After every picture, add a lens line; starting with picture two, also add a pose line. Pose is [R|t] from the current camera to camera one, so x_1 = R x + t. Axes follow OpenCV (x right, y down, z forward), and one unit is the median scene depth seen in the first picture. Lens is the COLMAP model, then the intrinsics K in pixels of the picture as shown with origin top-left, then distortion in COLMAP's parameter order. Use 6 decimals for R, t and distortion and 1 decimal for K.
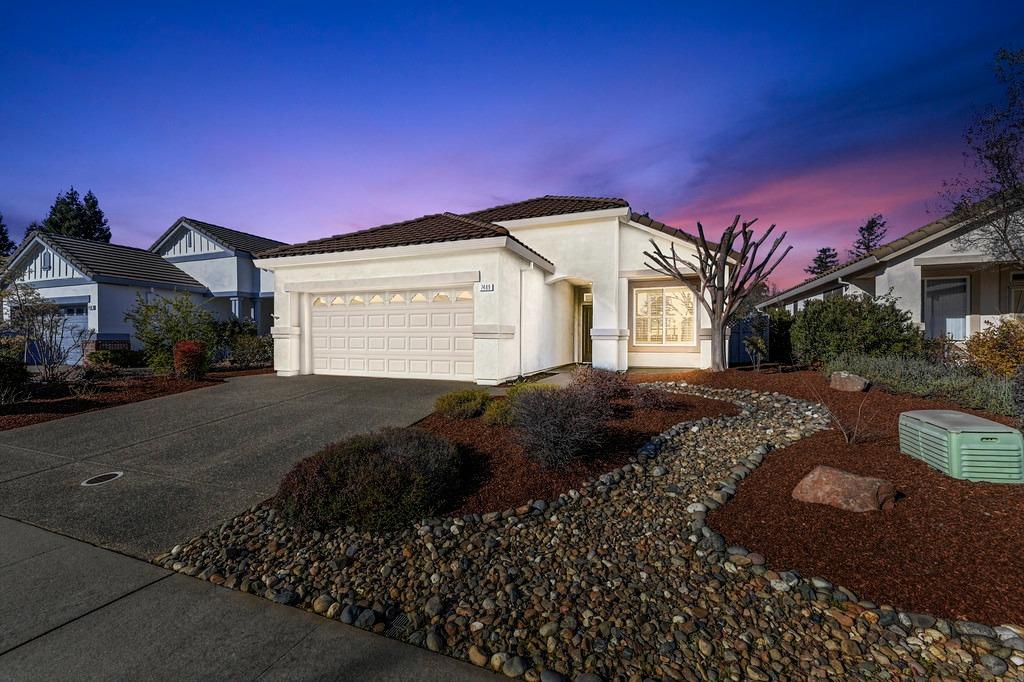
lens RADIAL K [[411.4, 0, 508.4], [0, 411.4, 340.0], [0, 0, 1]] dist [0.007404, 0.000132]
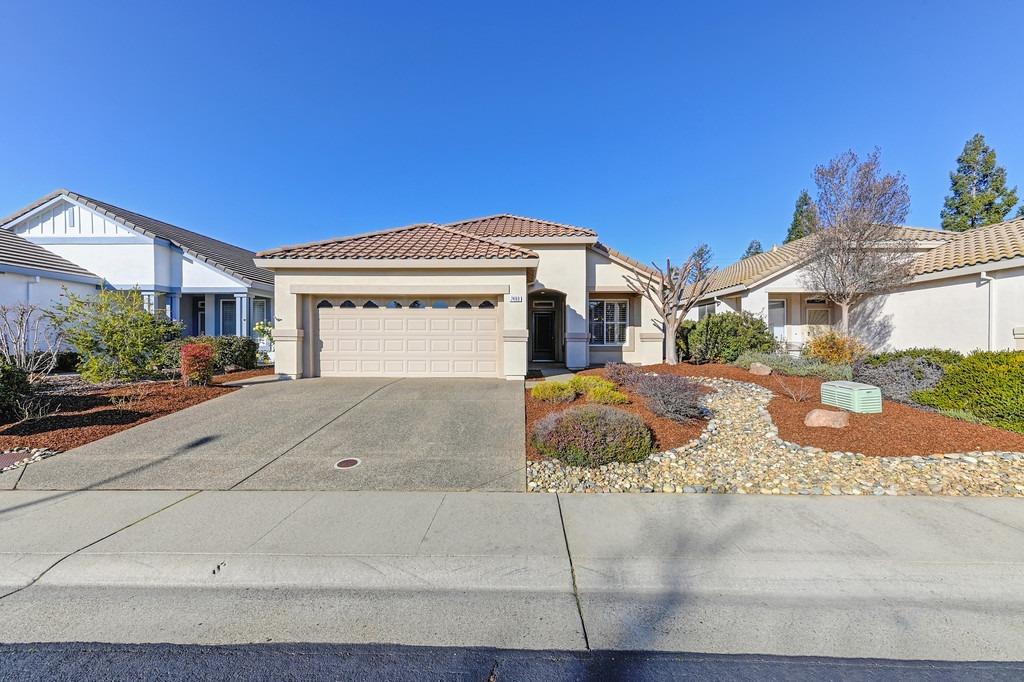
lens RADIAL K [[411.4, 0, 521.1], [0, 411.4, 343.1], [0, 0, 1]] dist [0.007404, 0.000132]
pose [[0.940367, -0.002526, 0.340152, -0.323024], [-0.000720, 0.999955, 0.009416, -0.007466], [-0.340160, -0.009100, 0.940323, -0.098319]]
